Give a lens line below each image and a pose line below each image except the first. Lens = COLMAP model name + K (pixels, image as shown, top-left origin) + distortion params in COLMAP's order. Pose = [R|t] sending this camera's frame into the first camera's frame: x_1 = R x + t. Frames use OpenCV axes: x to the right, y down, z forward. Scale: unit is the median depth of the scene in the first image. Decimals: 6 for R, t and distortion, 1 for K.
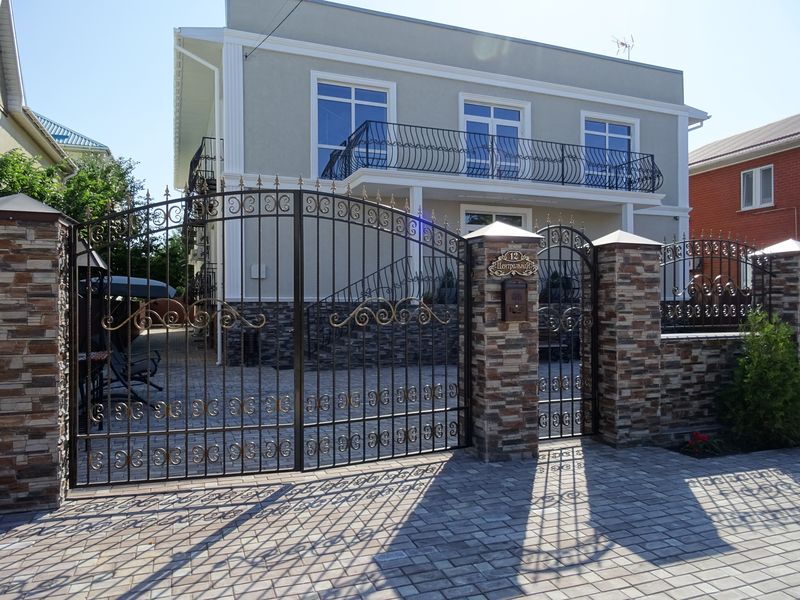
lens RADIAL K [[573.0, 0, 399.3], [0, 573.0, 300.5], [0, 0, 1]] dist [0.007461, 0.000180]
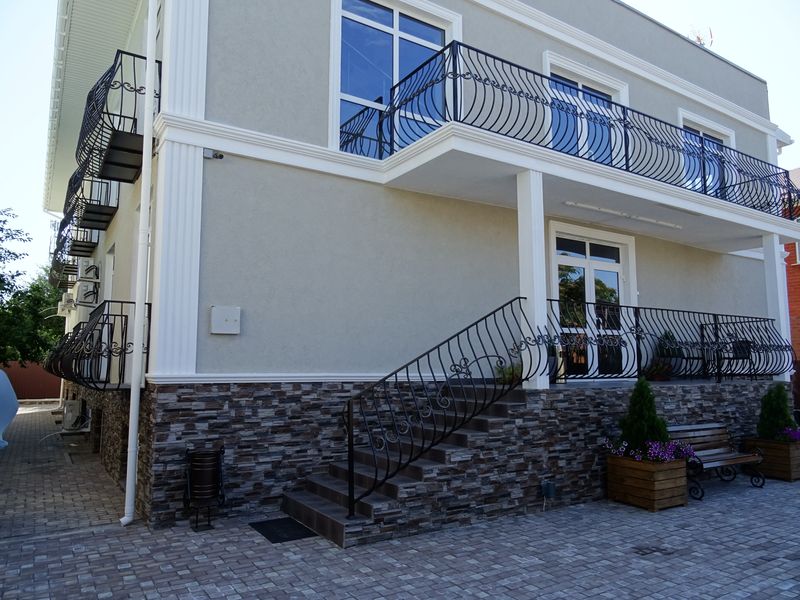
lens RADIAL K [[573.0, 0, 399.6], [0, 573.0, 300.9], [0, 0, 1]] dist [0.007461, 0.000180]
pose [[0.981439, 0.026917, 0.189876, -0.192045], [-0.006167, 0.994019, -0.109033, -0.014948], [-0.191675, 0.105838, 0.975735, 0.490696]]
